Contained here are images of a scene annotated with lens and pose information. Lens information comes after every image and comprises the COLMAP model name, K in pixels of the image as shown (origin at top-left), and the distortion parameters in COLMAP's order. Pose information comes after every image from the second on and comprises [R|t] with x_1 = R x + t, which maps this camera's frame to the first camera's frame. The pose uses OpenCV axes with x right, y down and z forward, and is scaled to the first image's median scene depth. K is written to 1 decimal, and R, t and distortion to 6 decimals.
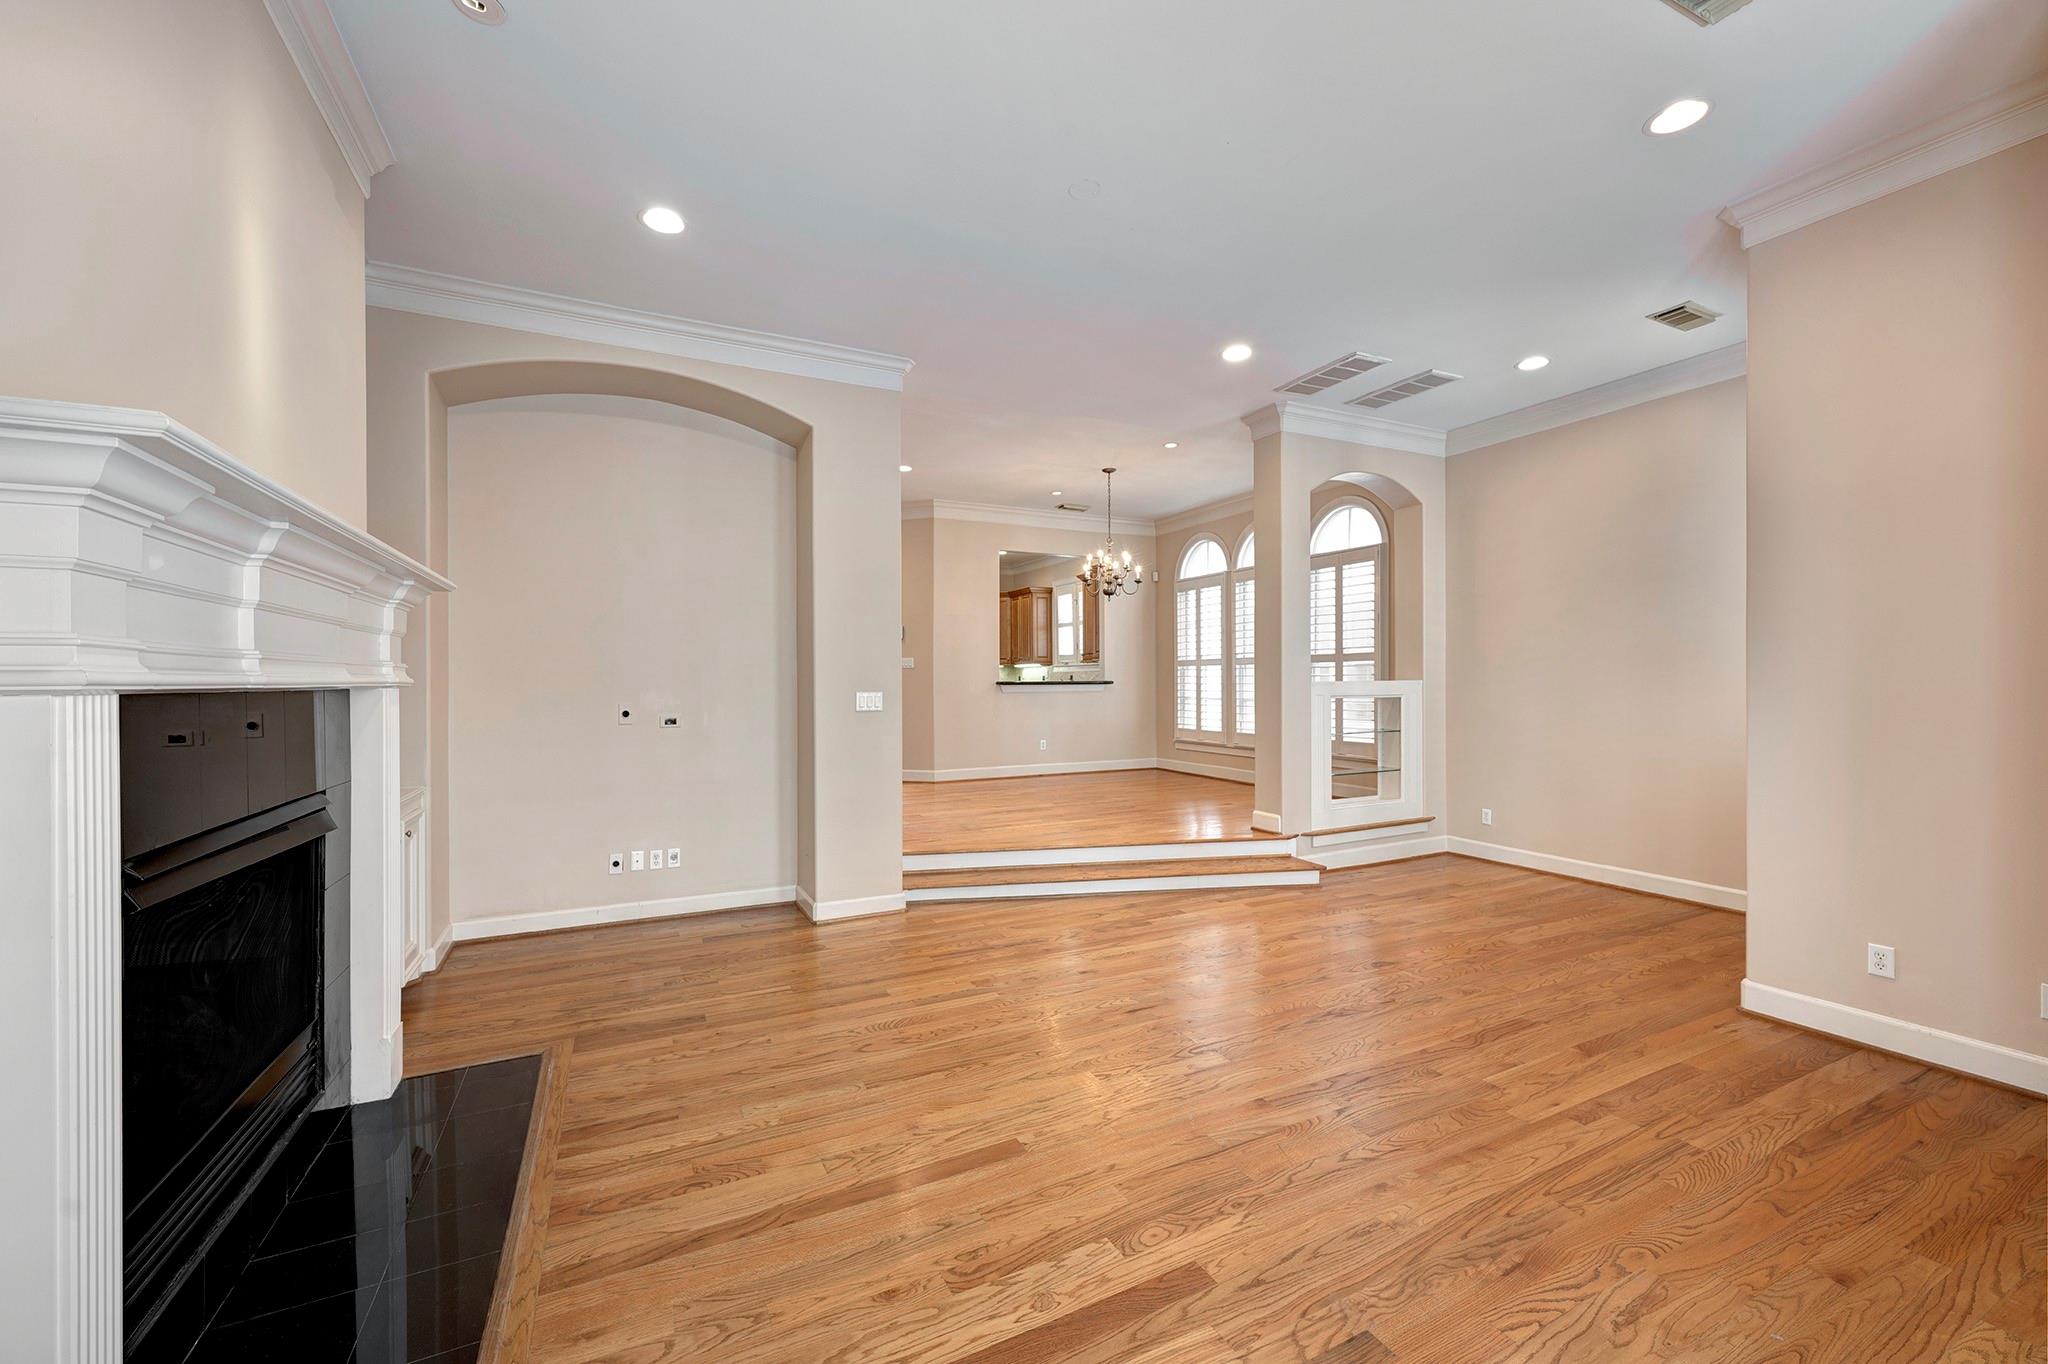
lens RADIAL K [[785.0, 0, 1001.3], [0, 785.0, 686.2], [0, 0, 1]] dist [0.000036, 0.000623]
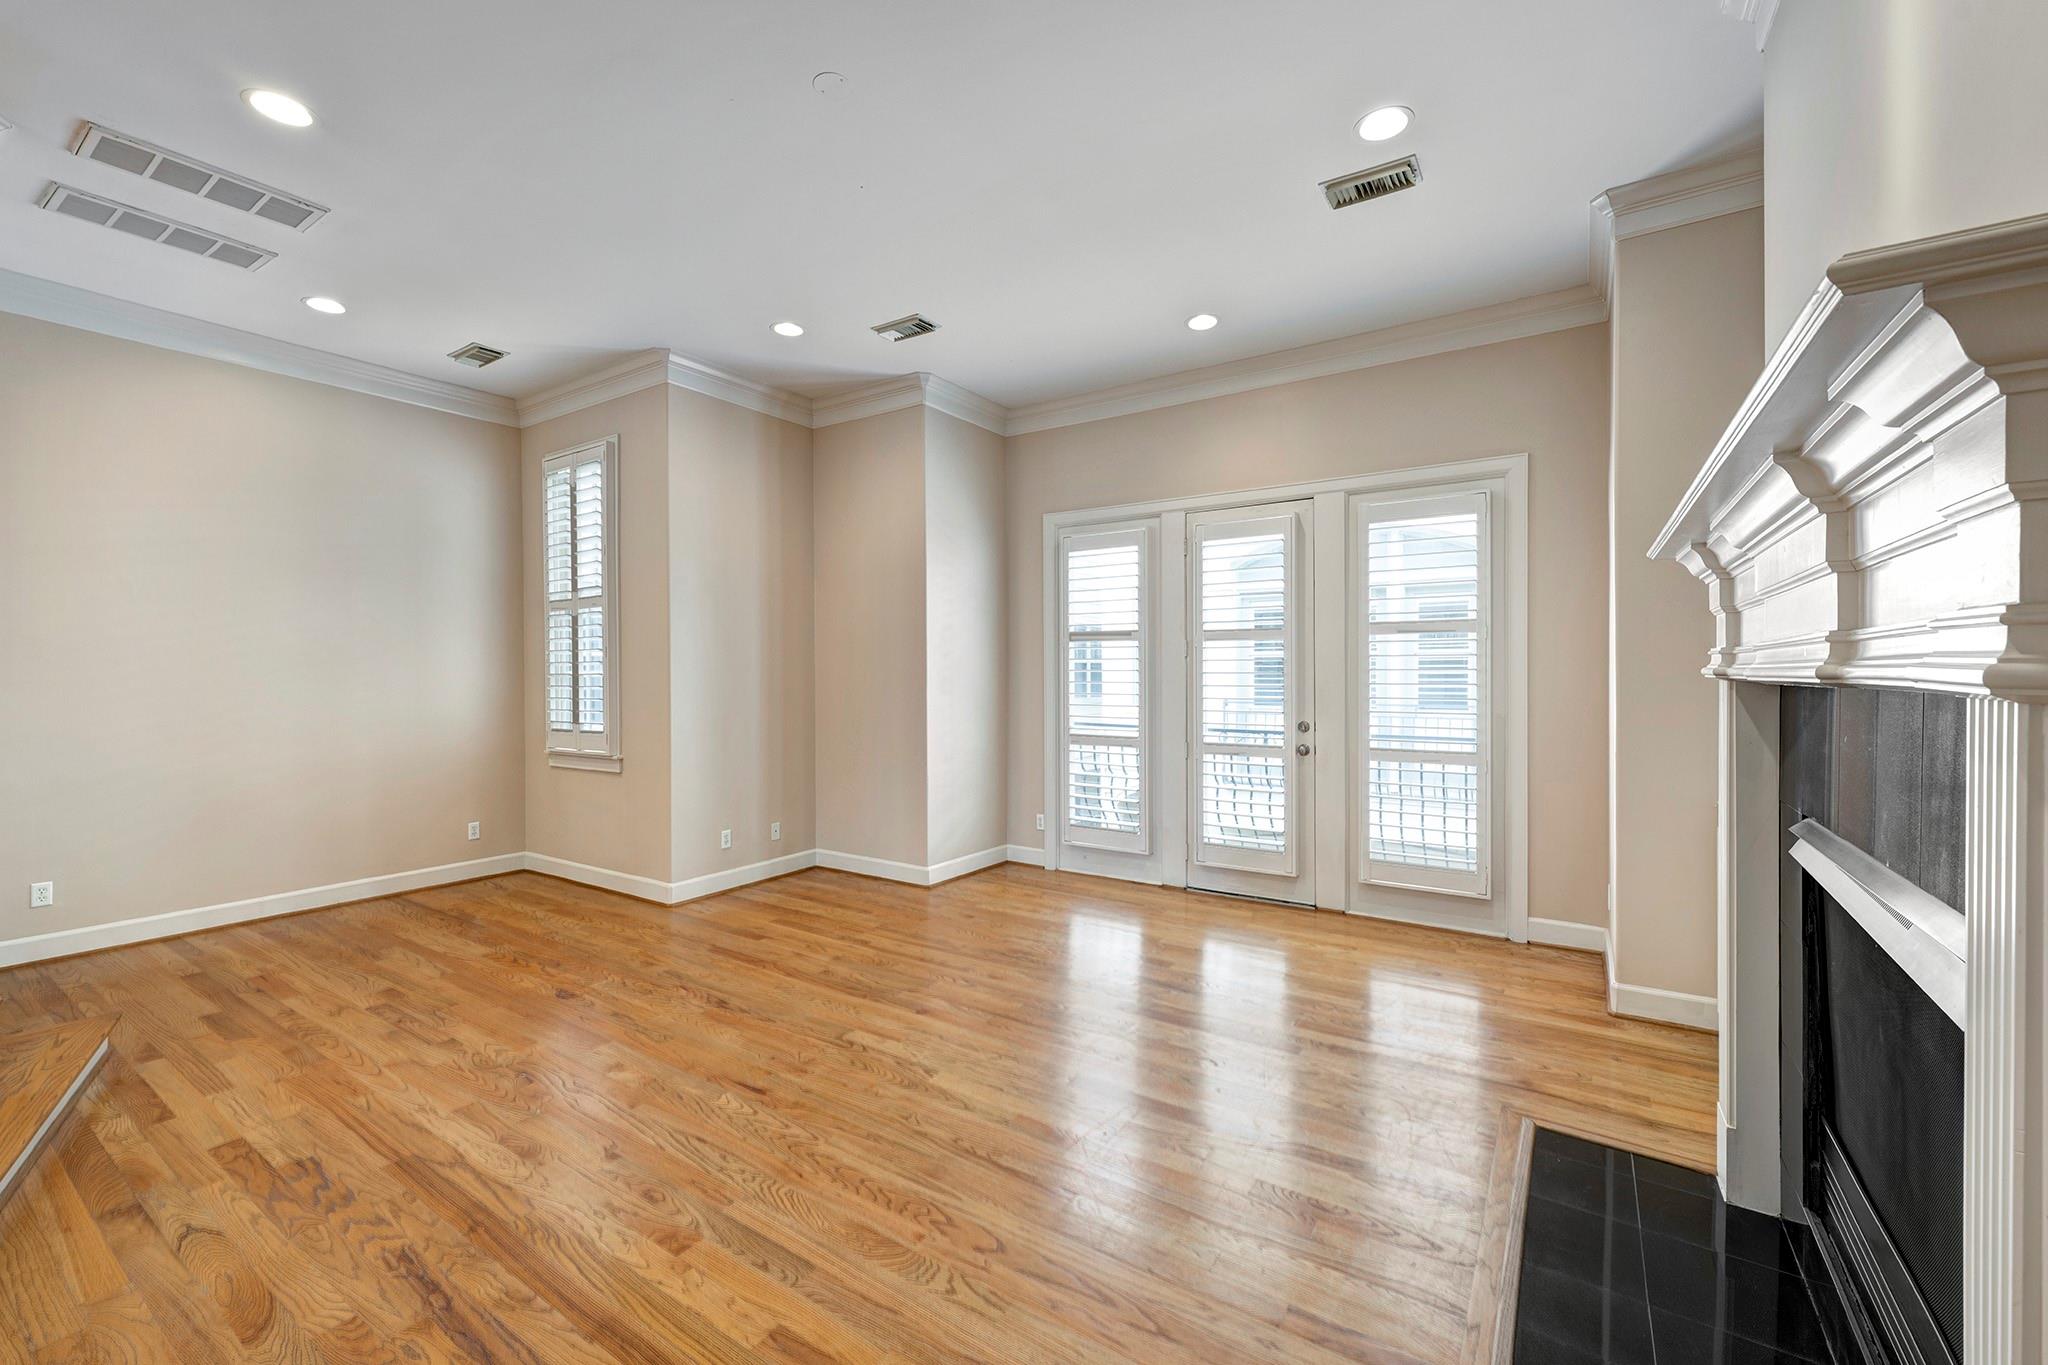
lens RADIAL K [[830.5, 0, 1041.7], [0, 830.5, 665.4], [0, 0, 1]] dist [0.001828, -0.000261]
pose [[-0.523791, 0.013156, 0.851745, -0.508095], [0.012456, 0.999892, -0.007784, -0.005471], [-0.851756, 0.006532, -0.523898, 0.857494]]
